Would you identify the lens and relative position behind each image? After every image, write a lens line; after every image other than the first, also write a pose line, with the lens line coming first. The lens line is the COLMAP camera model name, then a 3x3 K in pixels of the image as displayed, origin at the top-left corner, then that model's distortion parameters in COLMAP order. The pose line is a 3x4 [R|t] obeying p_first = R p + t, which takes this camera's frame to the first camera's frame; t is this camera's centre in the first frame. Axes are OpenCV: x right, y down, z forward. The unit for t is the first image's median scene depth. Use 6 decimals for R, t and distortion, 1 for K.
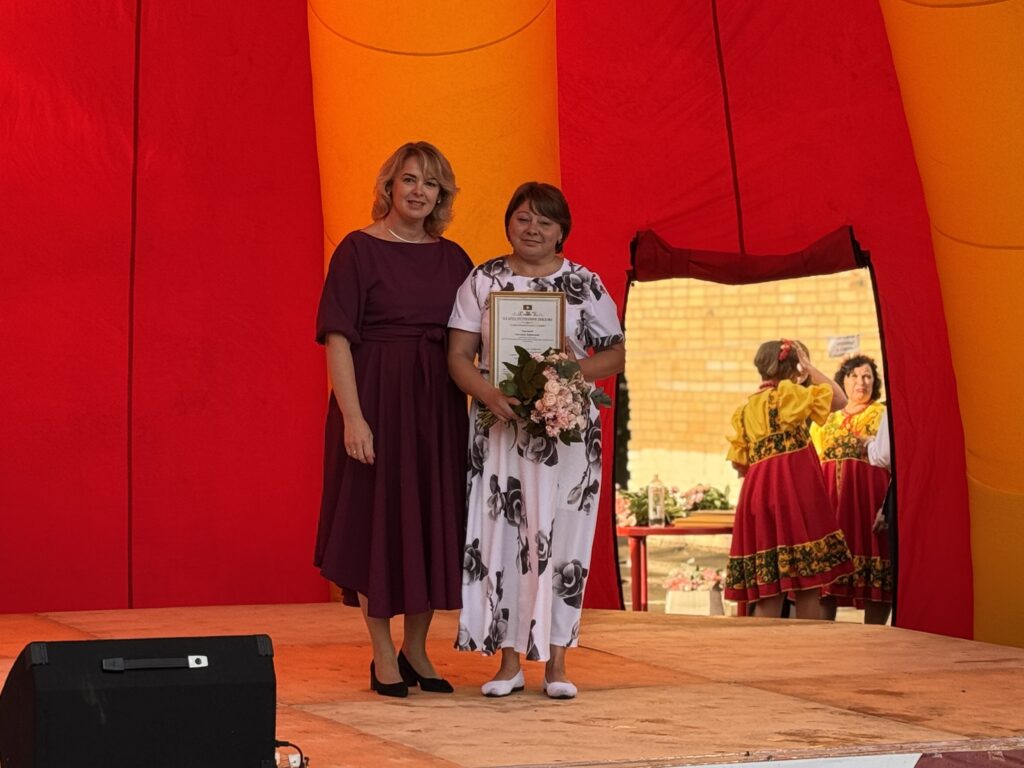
lens RADIAL K [[2483.1, 0, 512.0], [0, 2483.1, 384.0], [0, 0, 1]] dist [0.097986, 0.449525]
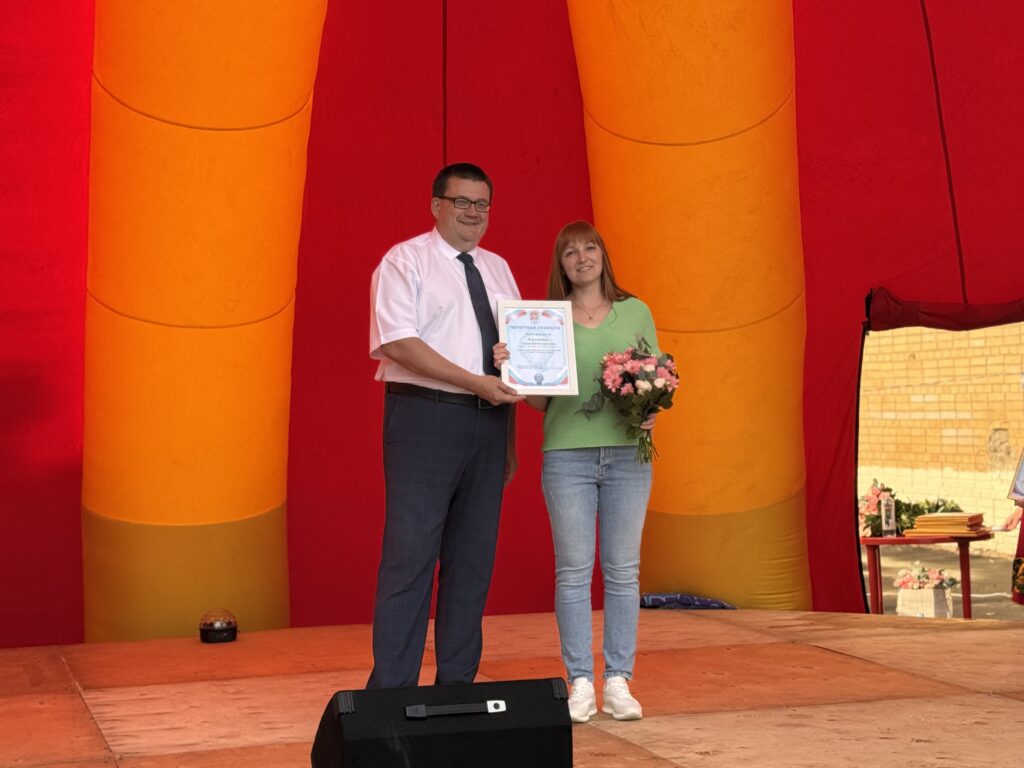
lens RADIAL K [[1796.1, 0, 528.8], [0, 1796.1, 381.6], [0, 0, 1]] dist [0.118938, -0.002379]
pose [[0.992550, -0.033056, -0.117266, -0.011263], [0.030715, 0.999292, -0.021716, -0.004096], [0.117901, 0.017952, 0.992863, 0.142056]]
